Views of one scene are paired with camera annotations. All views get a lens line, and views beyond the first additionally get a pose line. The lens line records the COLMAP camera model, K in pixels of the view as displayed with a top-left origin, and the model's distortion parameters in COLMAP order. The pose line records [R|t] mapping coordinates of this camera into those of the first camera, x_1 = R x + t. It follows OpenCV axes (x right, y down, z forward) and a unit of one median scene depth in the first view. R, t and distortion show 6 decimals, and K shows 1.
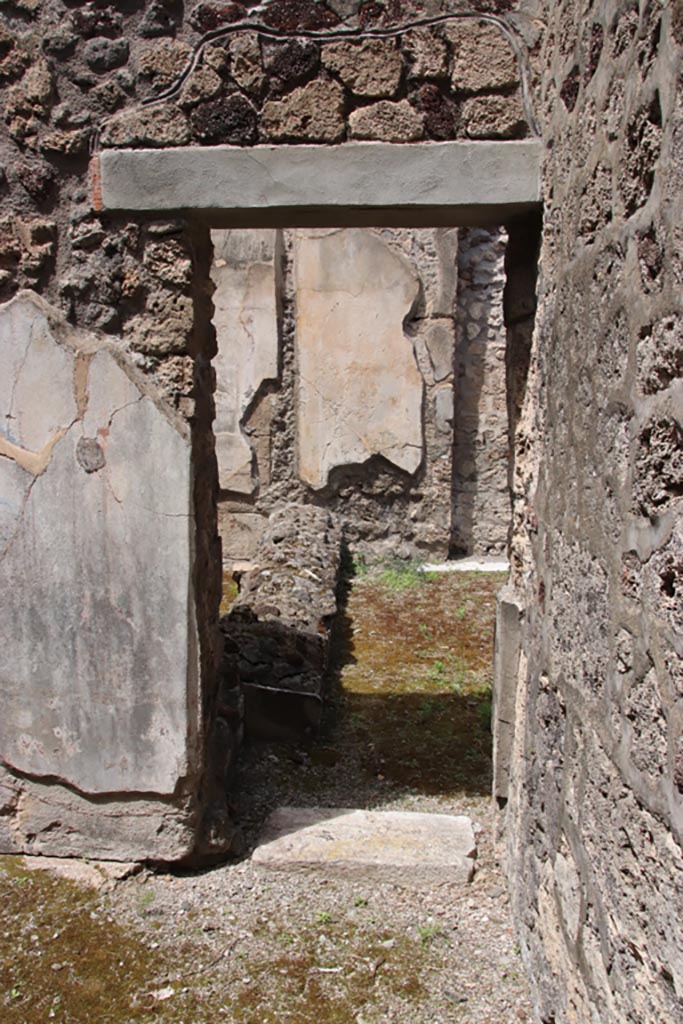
lens RADIAL K [[859.4, 0, 347.1], [0, 859.4, 524.6], [0, 0, 1]] dist [-0.150685, 0.152652]
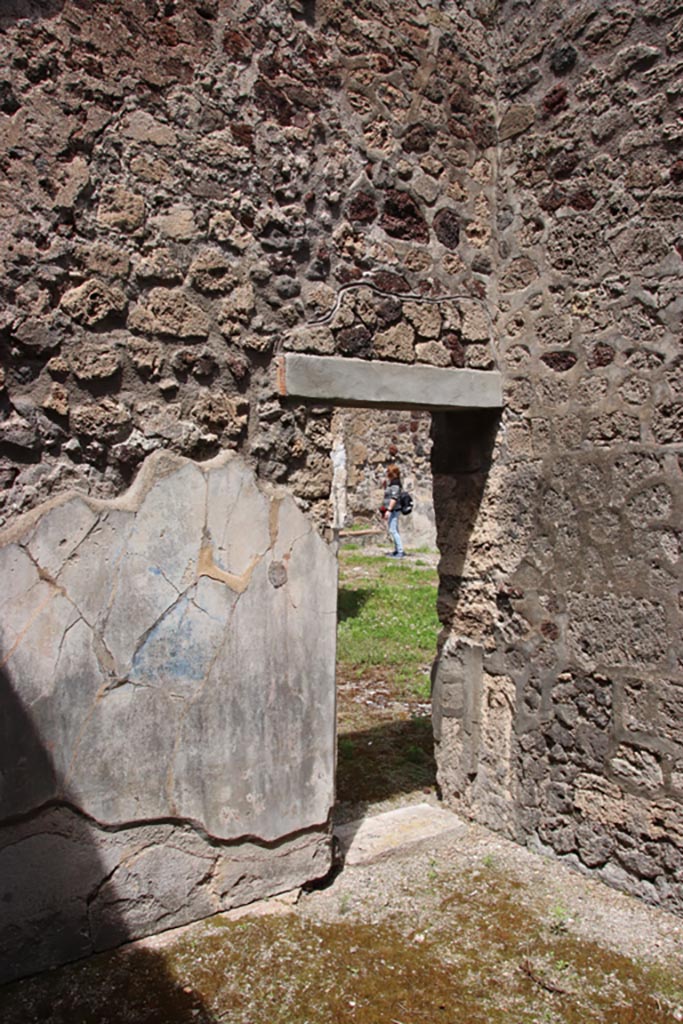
lens RADIAL K [[859.4, 0, 347.1], [0, 859.4, 524.6], [0, 0, 1]] dist [-0.150685, 0.152652]
pose [[0.762864, -0.042459, 0.645163, -1.086357], [0.112727, 0.991293, -0.068054, -0.055634], [-0.636656, 0.124644, 0.761008, -0.102474]]
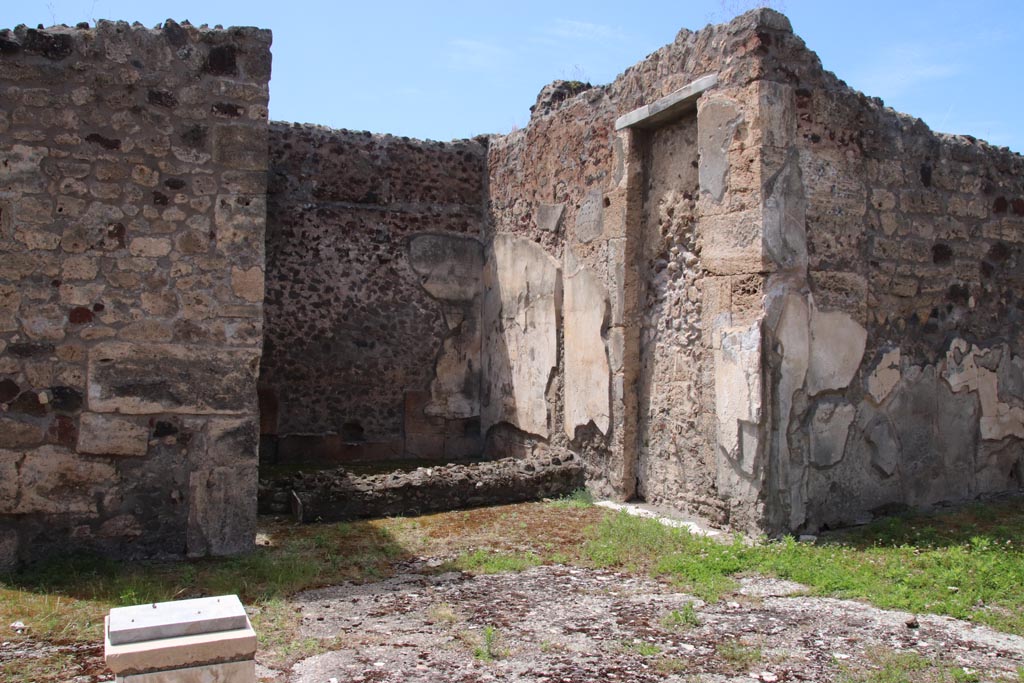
lens RADIAL K [[859.4, 0, 512.0], [0, 859.4, 341.5], [0, 0, 1]] dist [-0.150685, 0.152652]
pose [[0.477432, -0.004478, -0.878657, 3.428876], [-0.153945, 0.984093, -0.088663, -0.172455], [0.865078, 0.177595, 0.469148, 0.482160]]
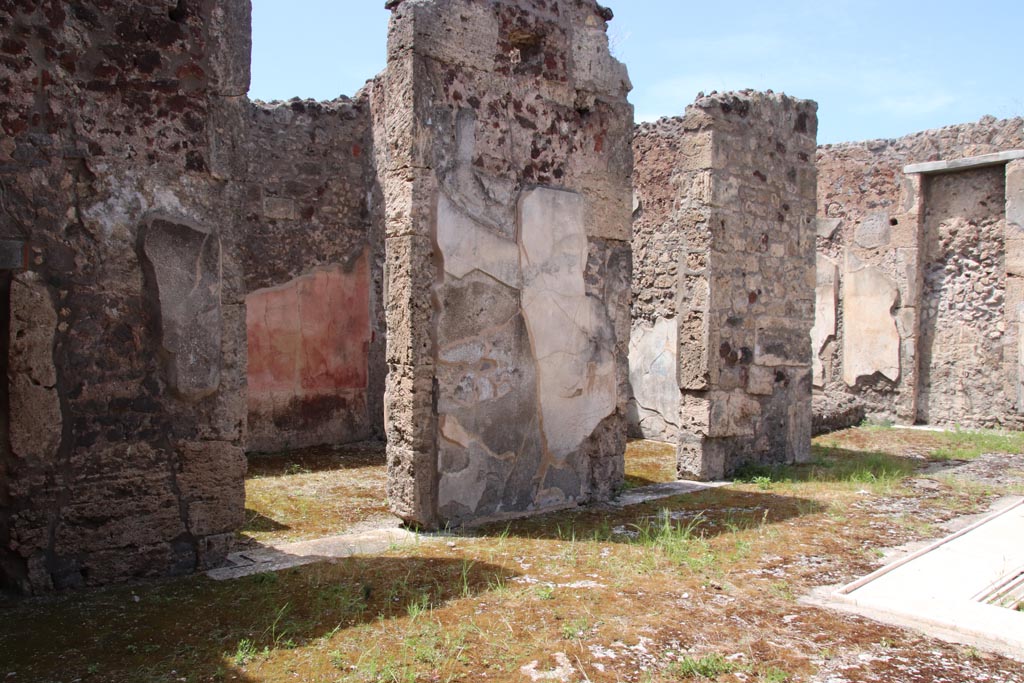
lens RADIAL K [[859.4, 0, 512.0], [0, 859.4, 341.5], [0, 0, 1]] dist [-0.150685, 0.152652]
pose [[0.700931, 0.020059, -0.712947, 2.412333], [-0.128536, 0.986790, -0.098606, 0.458400], [0.701552, 0.160756, 0.694250, -2.984697]]
